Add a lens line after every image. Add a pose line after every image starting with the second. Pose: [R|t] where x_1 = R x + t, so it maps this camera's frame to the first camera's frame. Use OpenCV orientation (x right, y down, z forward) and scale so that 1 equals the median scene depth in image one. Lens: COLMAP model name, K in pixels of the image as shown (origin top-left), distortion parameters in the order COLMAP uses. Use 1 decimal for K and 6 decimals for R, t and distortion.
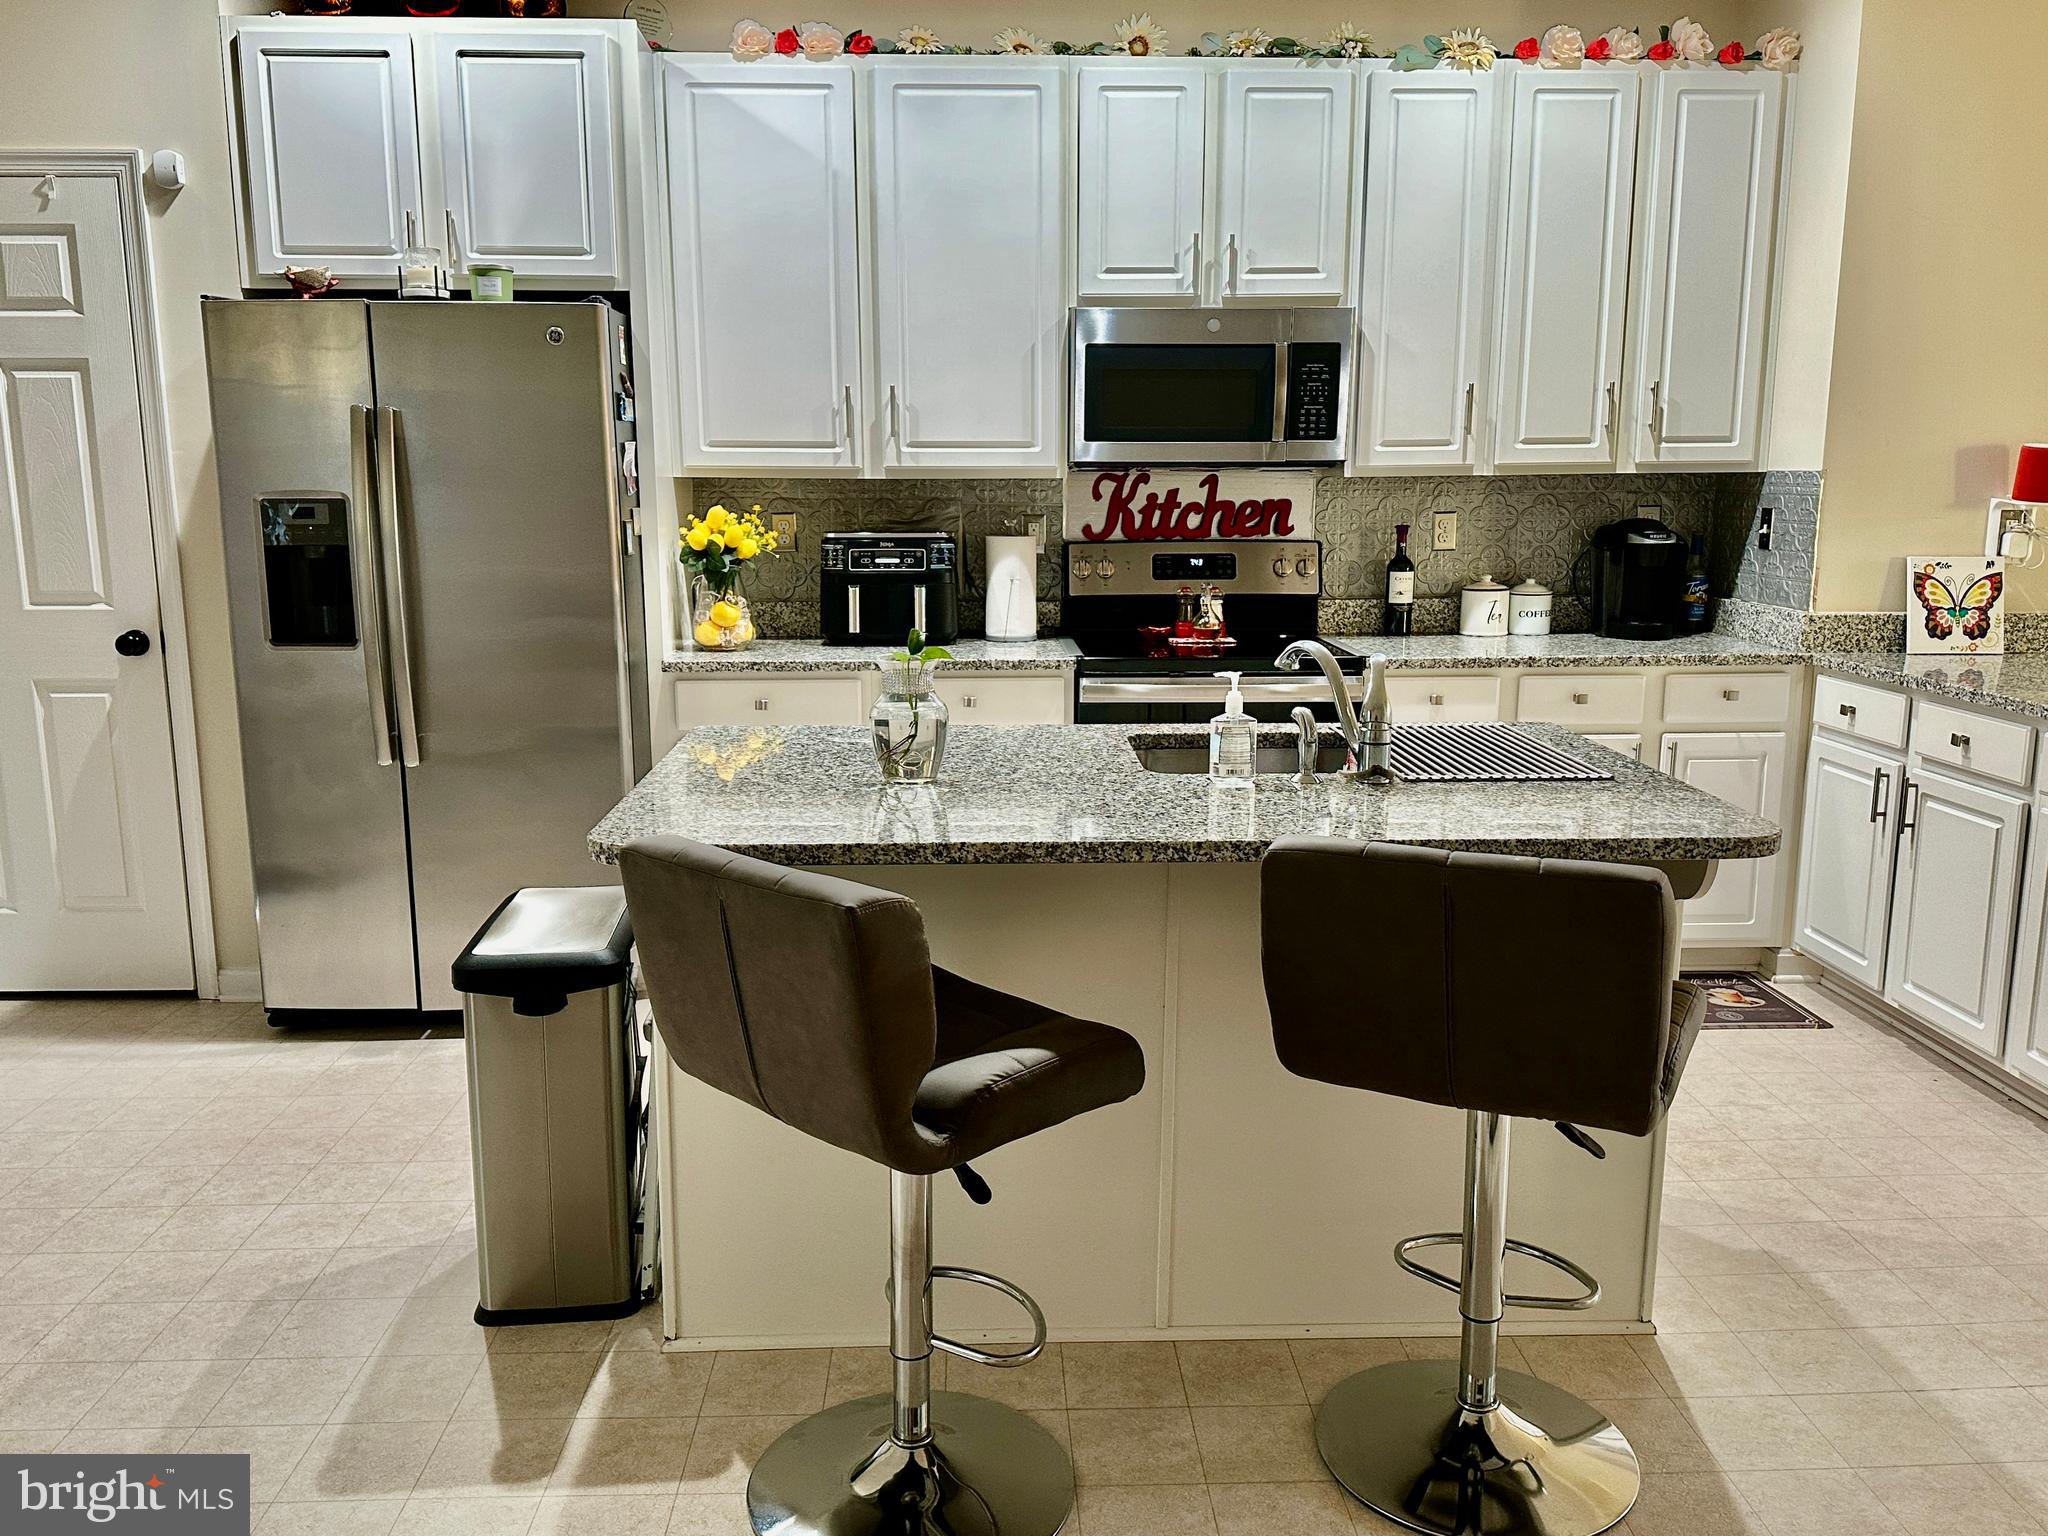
lens RADIAL K [[1660.5, 0, 1024.0], [0, 1660.5, 768.0], [0, 0, 1]] dist [0.096883, -0.161120]
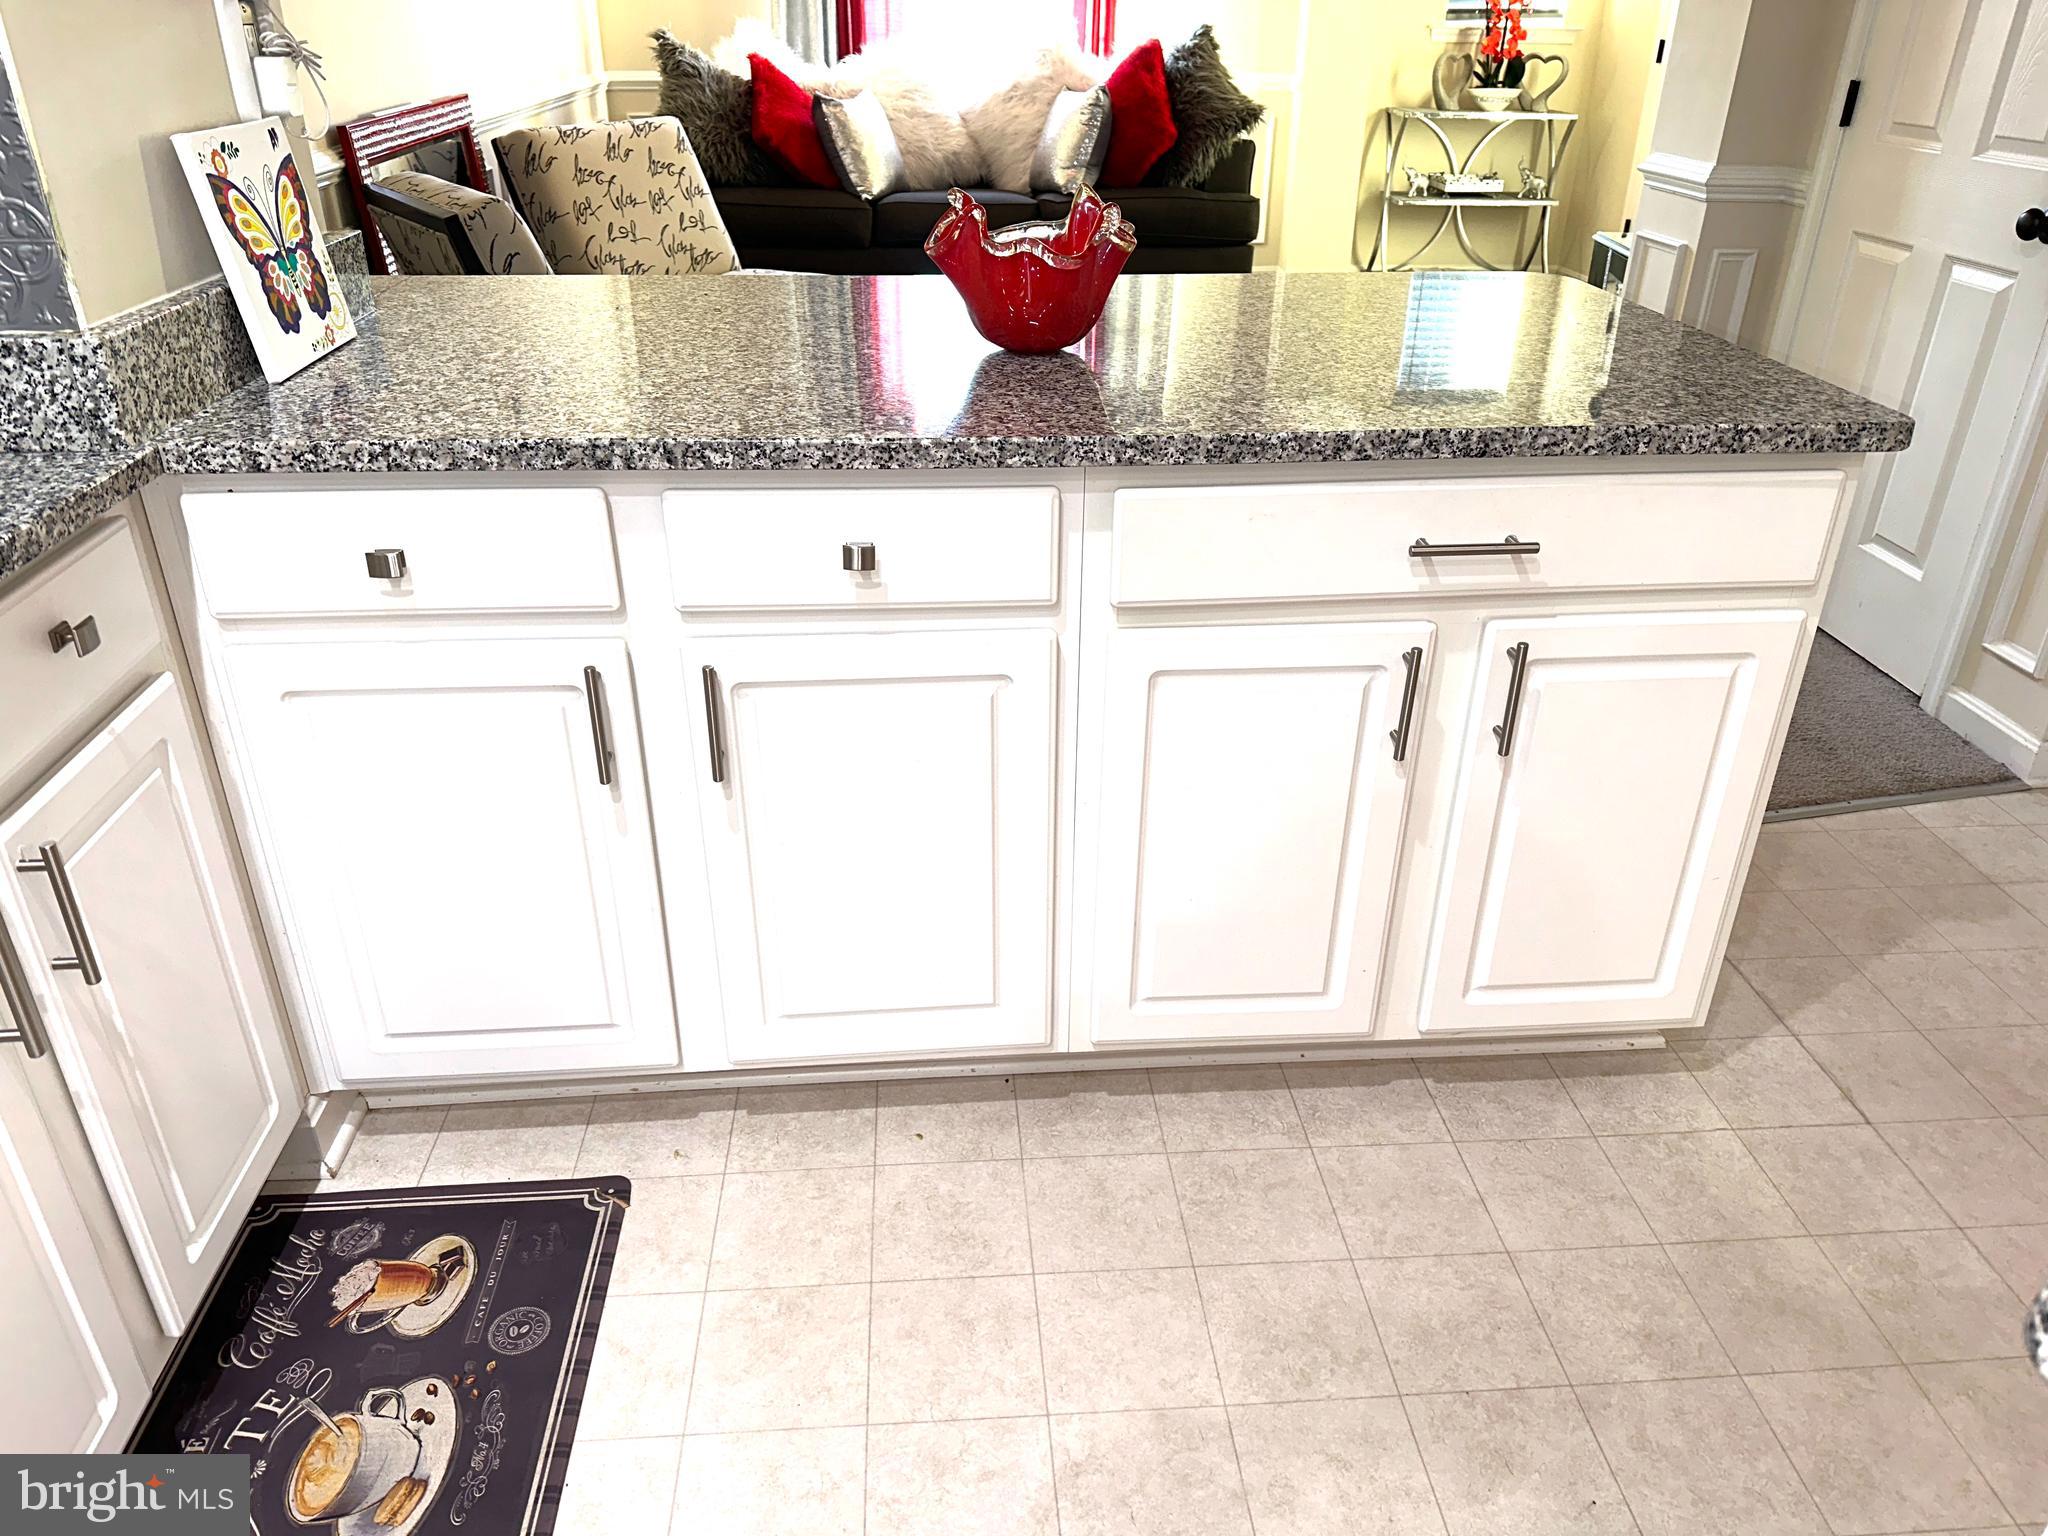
lens RADIAL K [[1436.9, 0, 1024.0], [0, 1436.9, 768.0], [0, 0, 1]] dist [0.060337, -0.091422]
pose [[-0.033138, -0.466649, 0.883821, 0.150397], [0.168369, 0.869062, 0.465169, -0.117369], [-0.985167, 0.164223, 0.049770, 0.789950]]
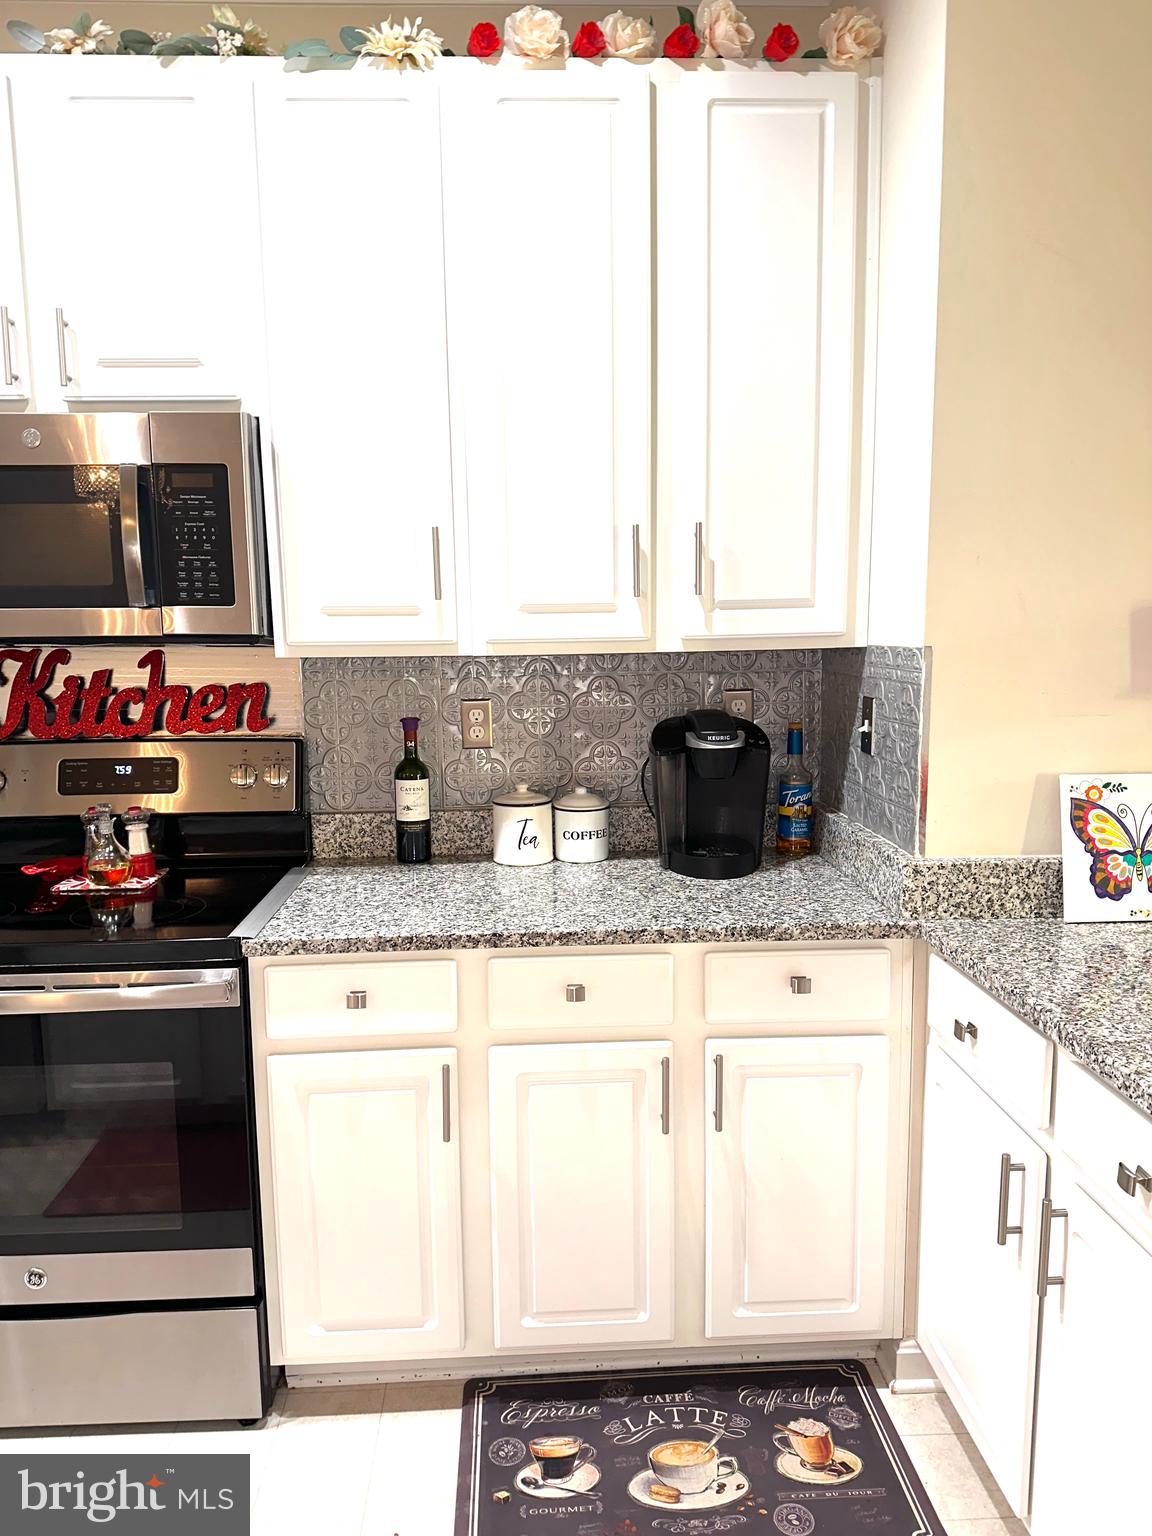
lens RADIAL K [[1077.7, 0, 576.0], [0, 1077.7, 768.0], [0, 0, 1]] dist [0.060337, -0.091422]
pose [[0.999951, -0.009853, 0.001133, 0.323320], [0.009895, 0.998874, -0.046400, -0.106854], [-0.000675, 0.046409, 0.998922, 0.554978]]
